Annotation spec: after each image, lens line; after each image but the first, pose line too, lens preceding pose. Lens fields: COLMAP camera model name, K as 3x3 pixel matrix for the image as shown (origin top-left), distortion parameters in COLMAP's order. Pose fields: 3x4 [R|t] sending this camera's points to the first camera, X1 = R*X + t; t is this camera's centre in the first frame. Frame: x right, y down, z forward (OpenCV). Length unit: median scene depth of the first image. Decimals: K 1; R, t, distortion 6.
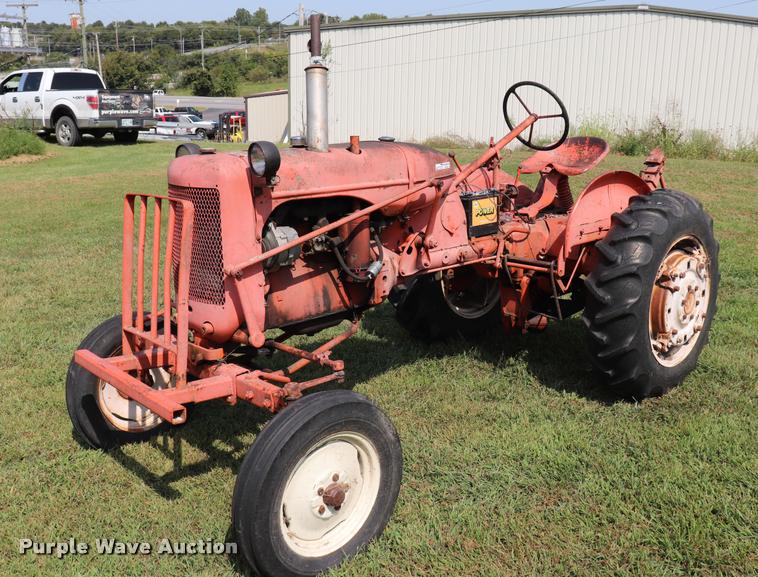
lens RADIAL K [[785.3, 0, 388.8], [0, 785.3, 253.4], [0, 0, 1]] dist [-0.119174, 0.000000]
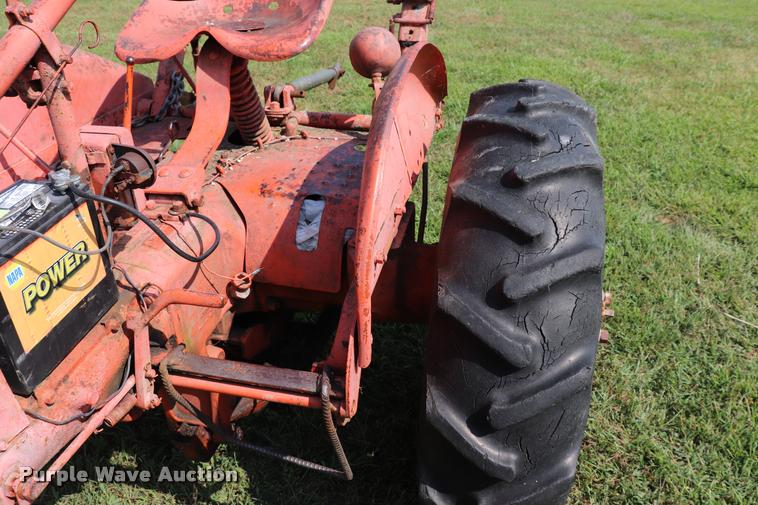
lens RADIAL K [[621.7, 0, 372.9], [0, 621.7, 260.7], [0, 0, 1]] dist [-0.168087, 0.143822]
pose [[0.831900, -0.287308, 0.474759, 0.024889], [0.108170, 0.923083, 0.369076, -0.026646], [-0.544280, -0.255680, 0.798991, 0.165520]]
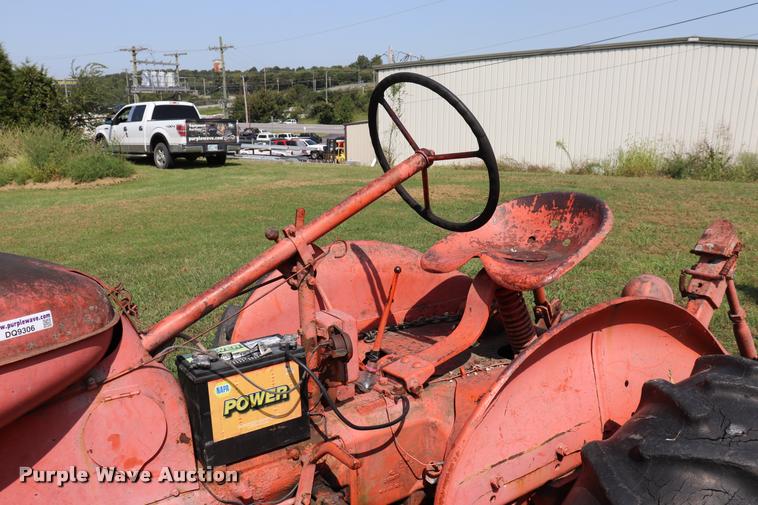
lens RADIAL K [[621.7, 0, 367.2], [0, 621.7, 252.5], [0, 0, 1]] dist [-0.168087, 0.143822]
pose [[0.984569, 0.021539, -0.173668, 0.049495], [-0.020279, 0.999754, 0.009027, -0.028507], [0.173820, -0.005366, 0.984763, 0.150741]]
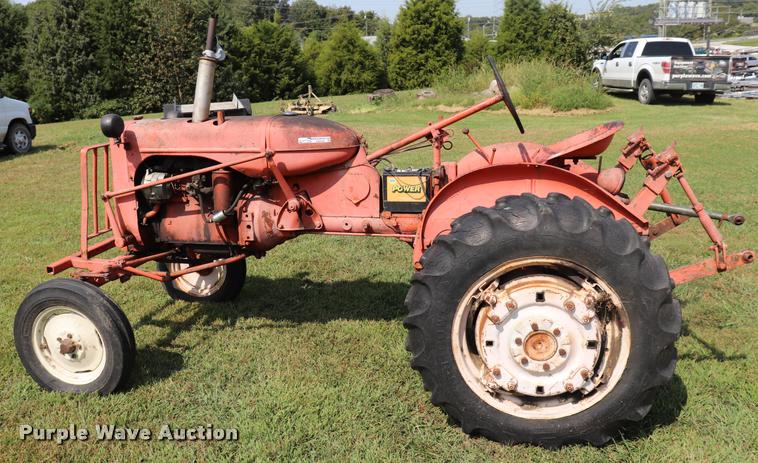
lens RADIAL K [[616.5, 0, 359.3], [0, 616.5, 230.9], [0, 0, 1]] dist [-0.095704, 0.049224]
pose [[0.539694, 0.199853, -0.817795, 0.160505], [-0.137839, 0.979282, 0.148351, -0.023612], [0.830500, 0.032659, 0.556060, 0.109777]]
